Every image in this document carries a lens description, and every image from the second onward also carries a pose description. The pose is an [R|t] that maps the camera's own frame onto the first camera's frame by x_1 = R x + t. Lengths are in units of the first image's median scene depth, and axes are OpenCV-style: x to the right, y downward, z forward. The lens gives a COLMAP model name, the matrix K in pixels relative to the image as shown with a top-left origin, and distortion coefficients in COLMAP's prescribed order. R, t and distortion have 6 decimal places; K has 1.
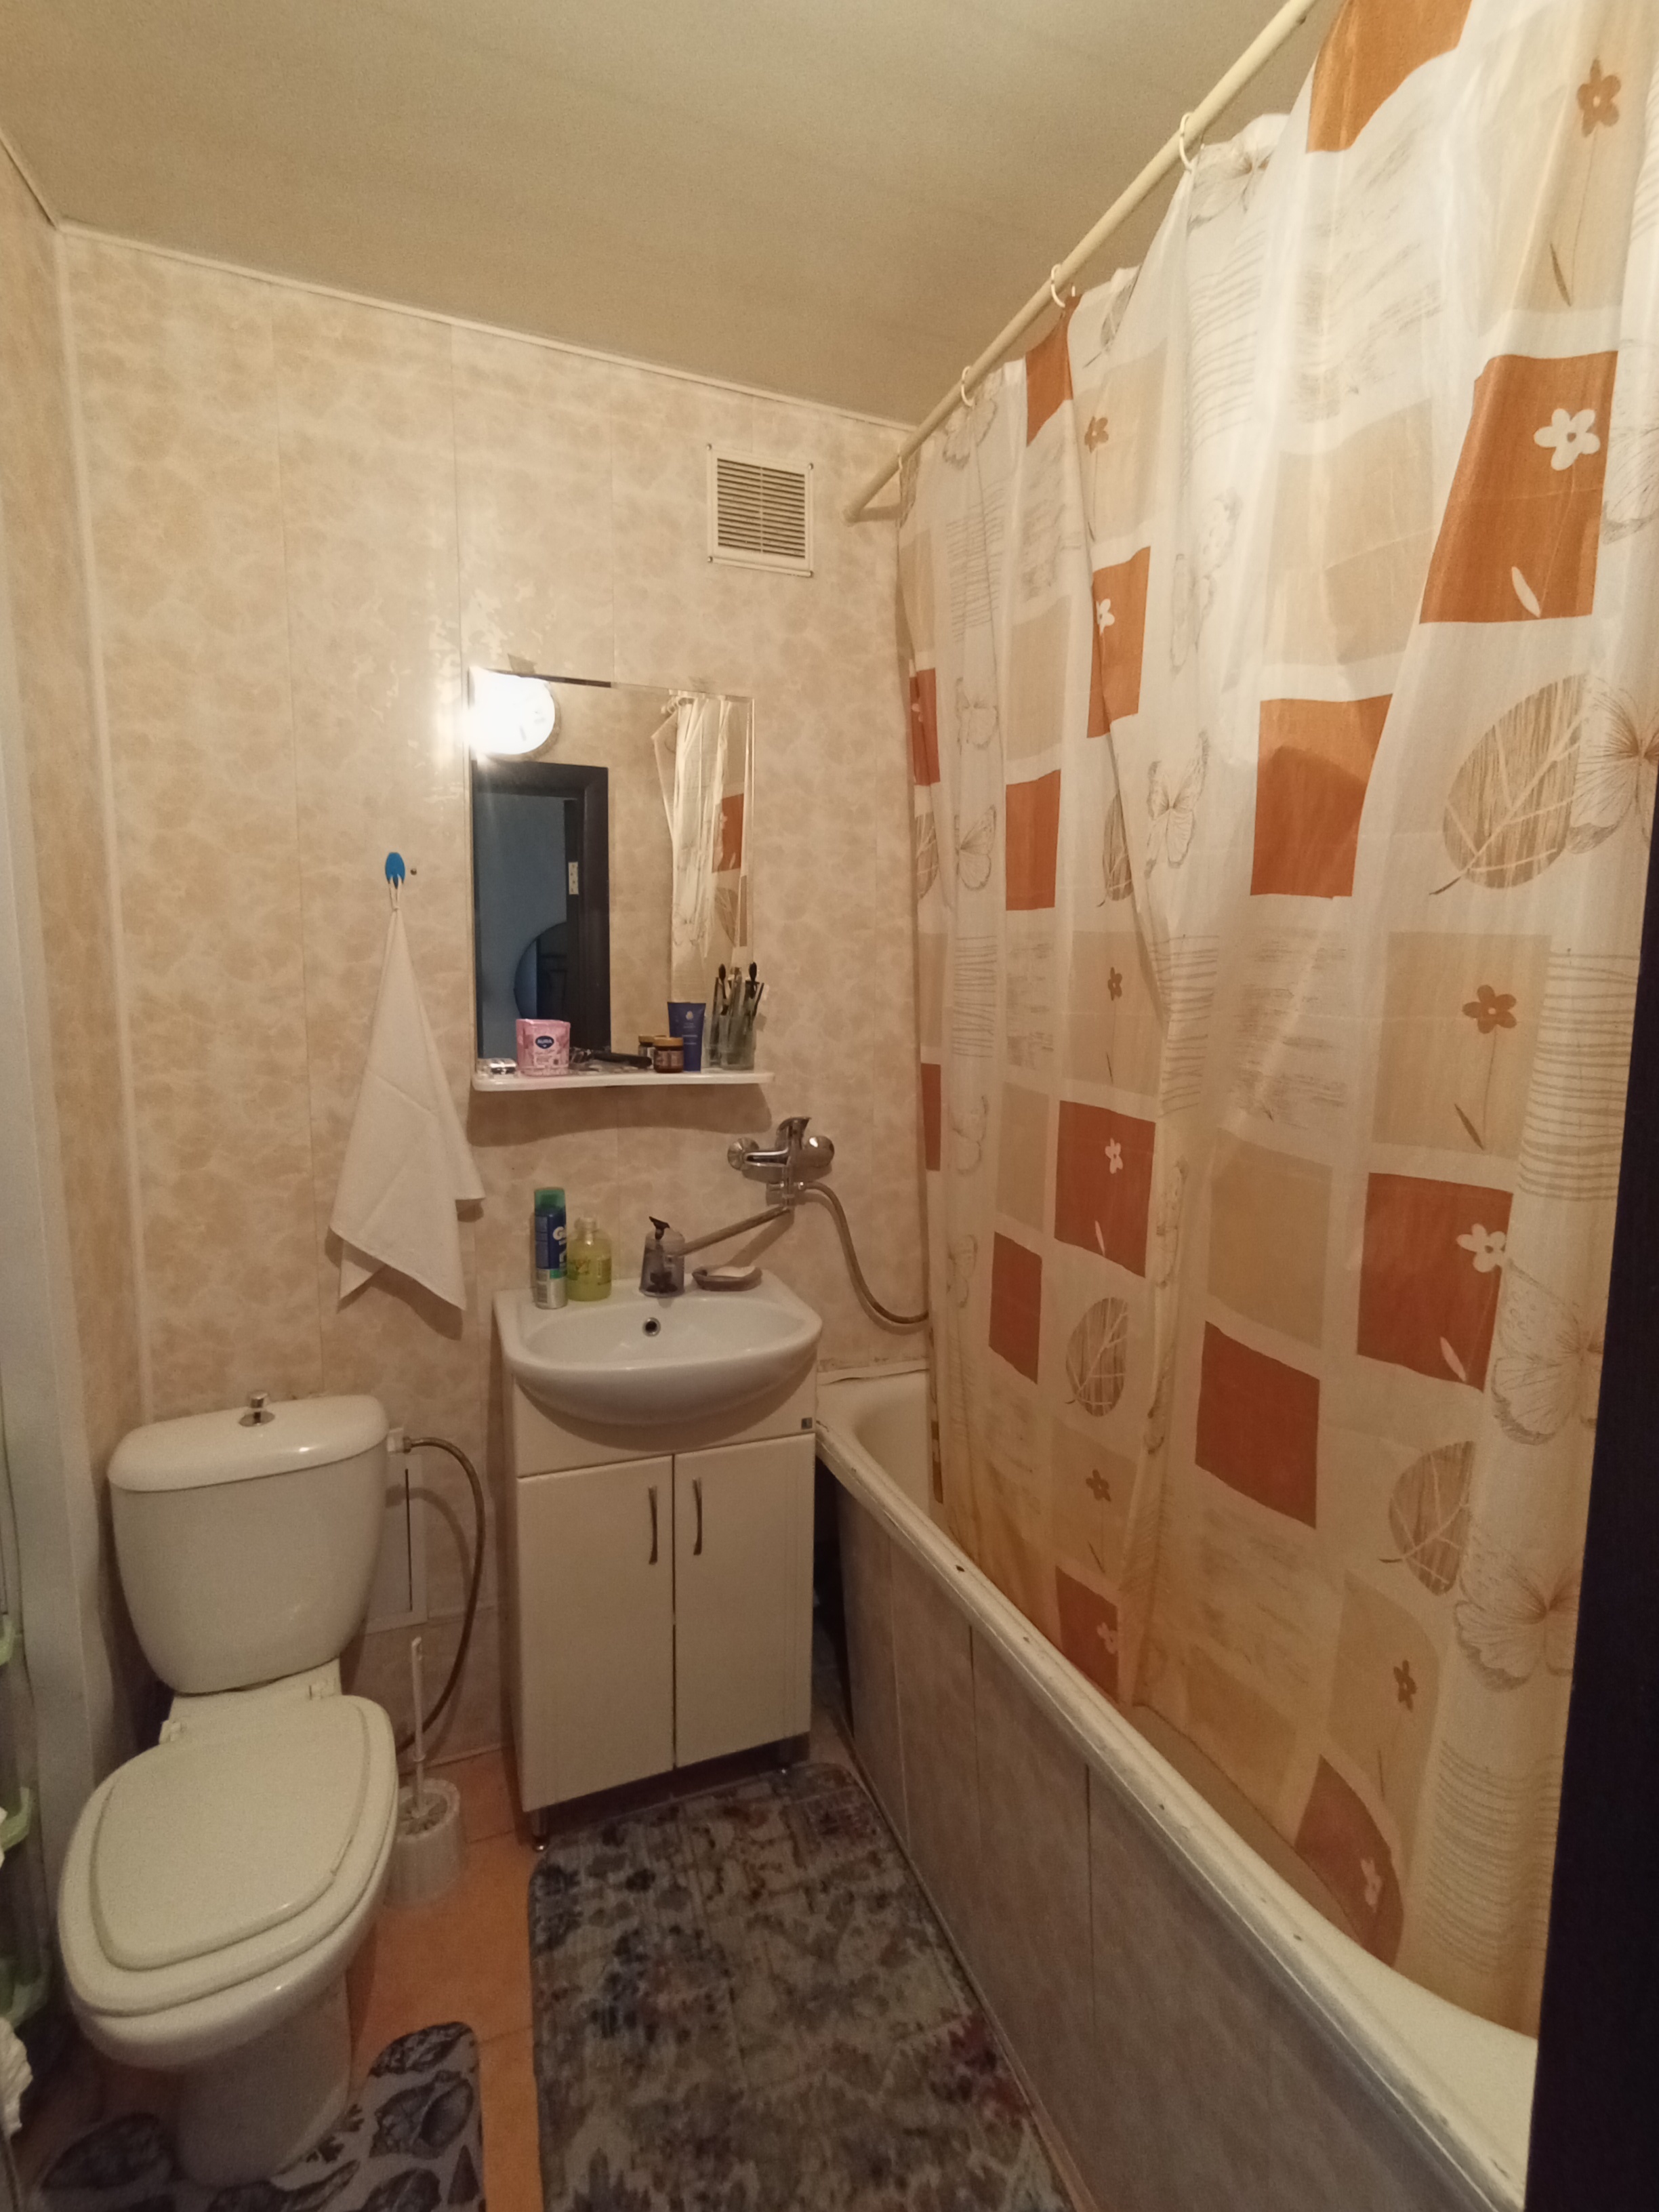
lens RADIAL K [[1007.2, 0, 834.5], [0, 1007.2, 1086.3], [0, 0, 1]] dist [-0.023034, 0.013364]
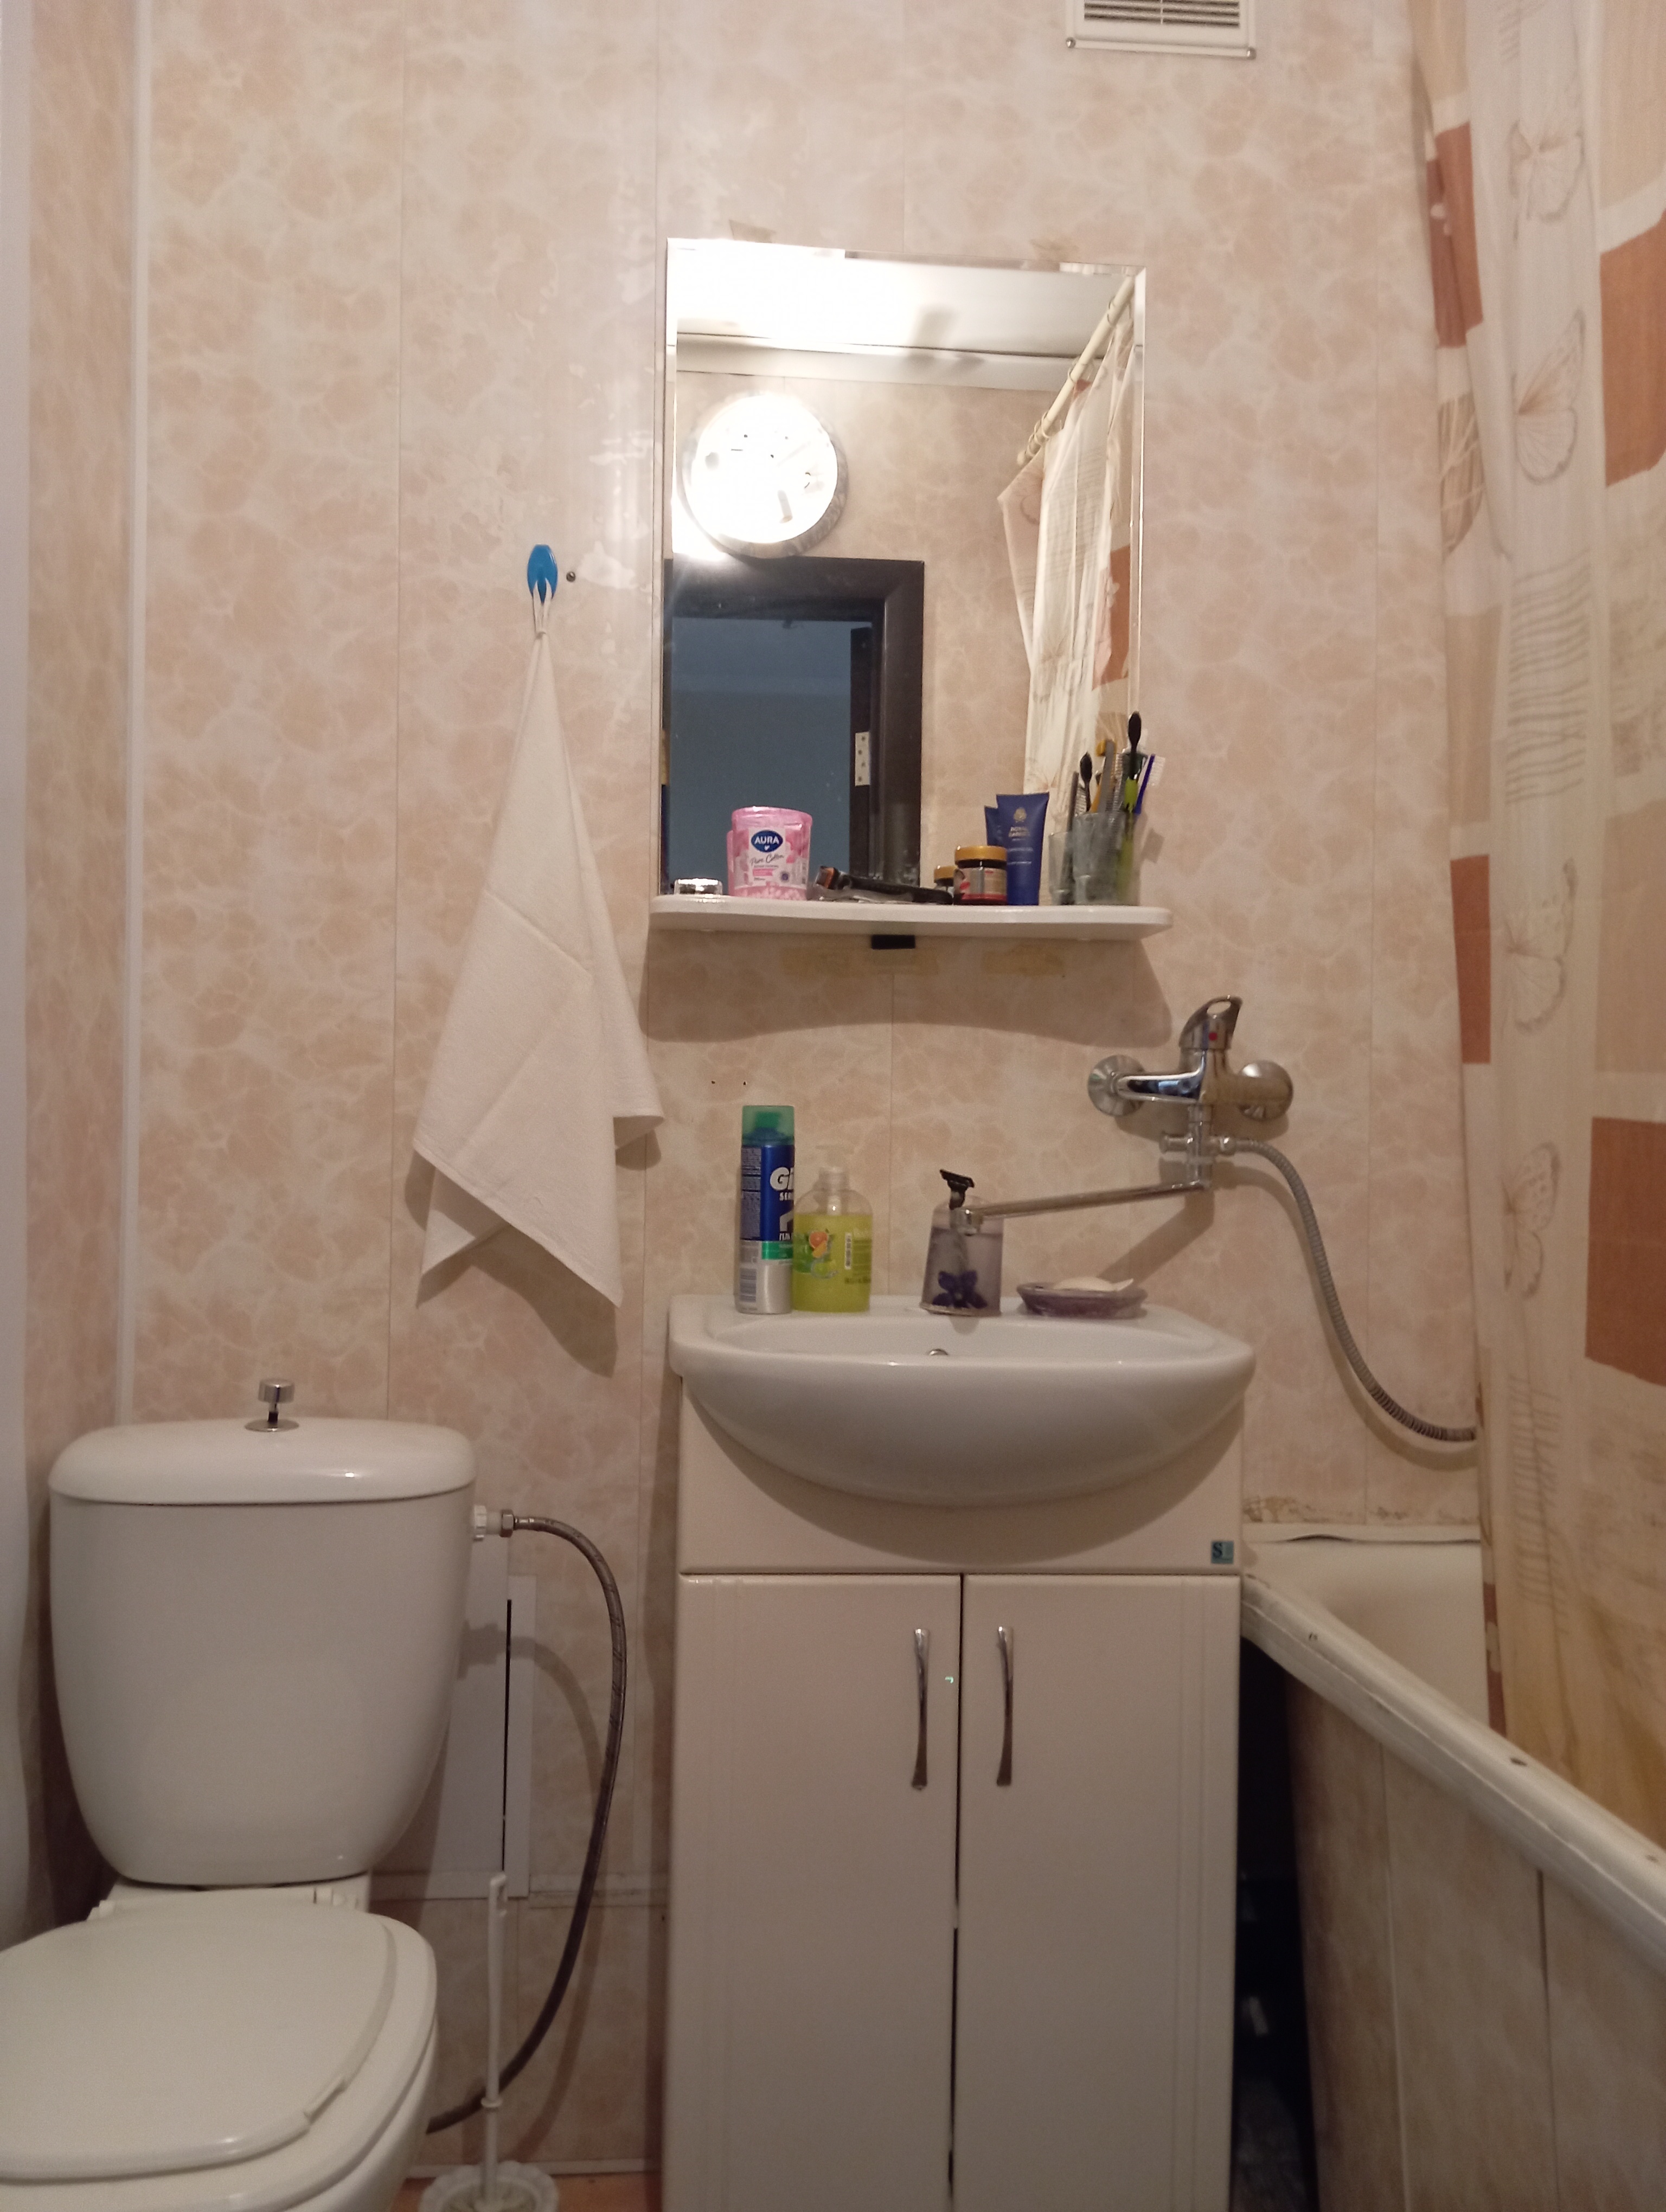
lens RADIAL K [[1804.6, 0, 844.8], [0, 1804.6, 1090.5], [0, 0, 1]] dist [0.068686, -0.138084]
pose [[0.960495, -0.000109, -0.278296, 0.048621], [-0.032388, 0.993161, -0.112172, 0.224204], [0.276405, 0.116754, 0.953923, 0.032173]]
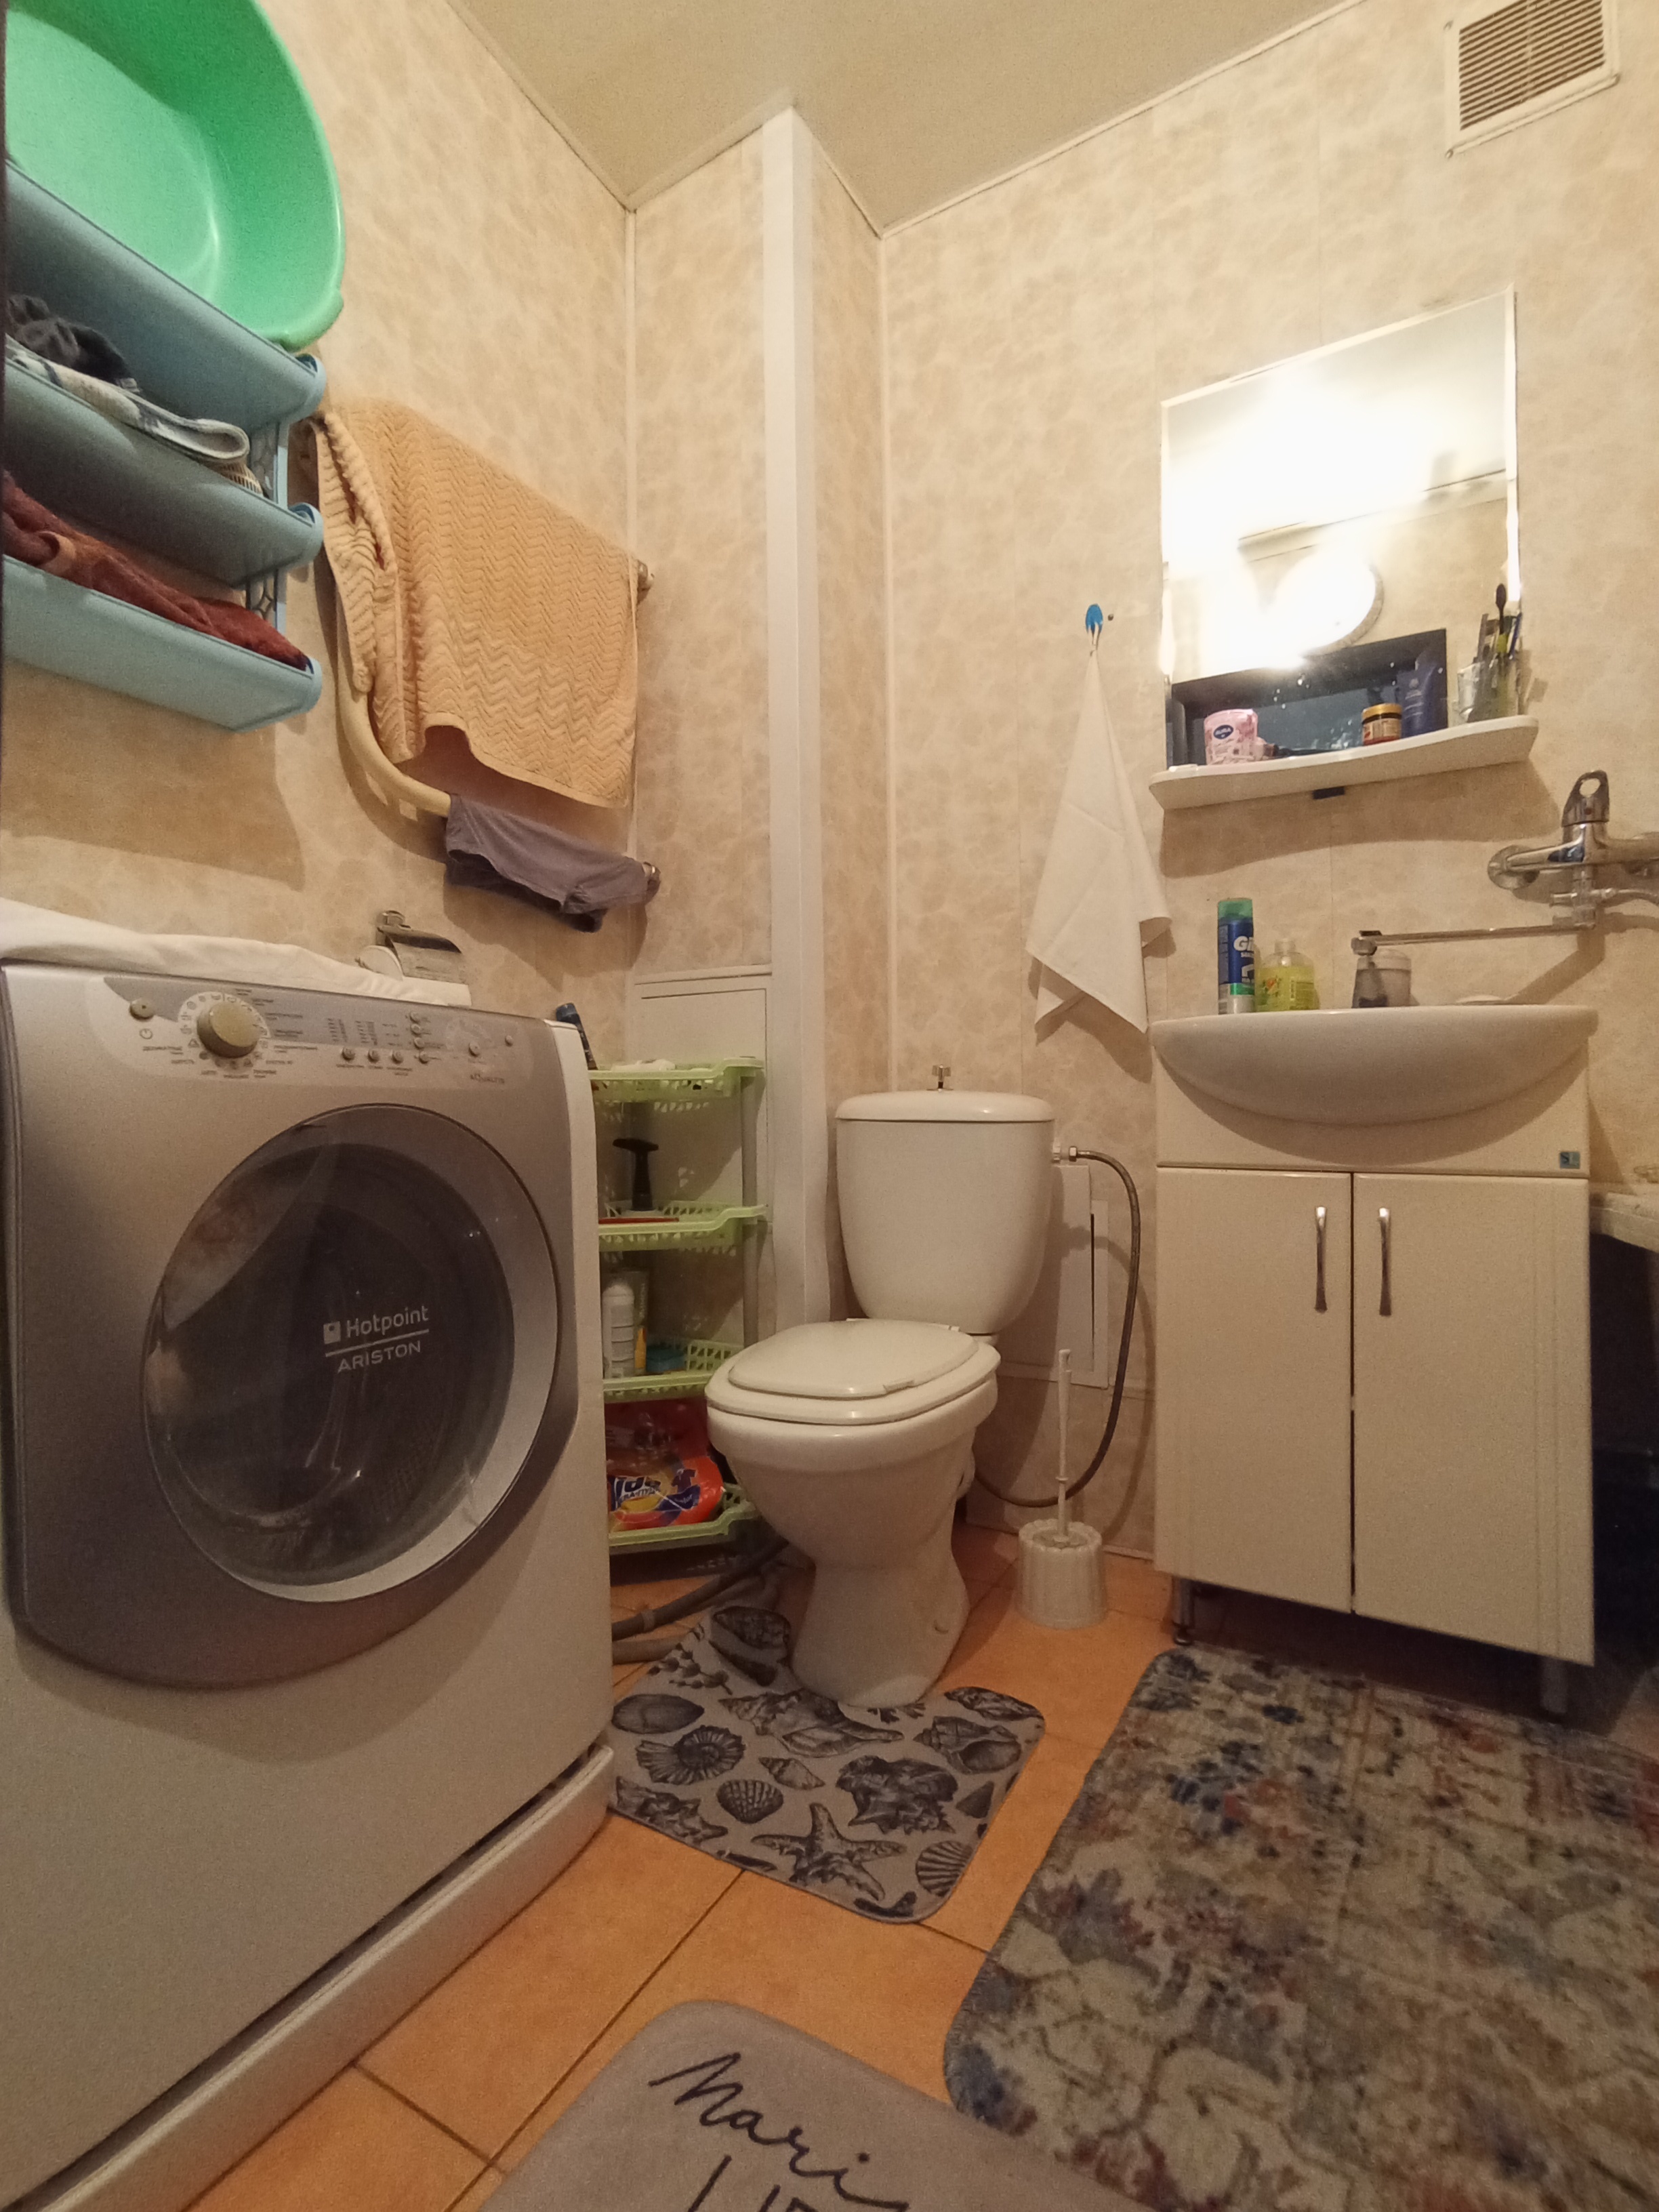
lens RADIAL K [[1007.2, 0, 838.6], [0, 1007.2, 1089.4], [0, 0, 1]] dist [-0.023034, 0.013364]
pose [[0.632649, -0.033721, -0.773704, 0.197048], [-0.069467, 0.992553, -0.100062, 0.415502], [0.771317, 0.117051, 0.625595, 0.198341]]
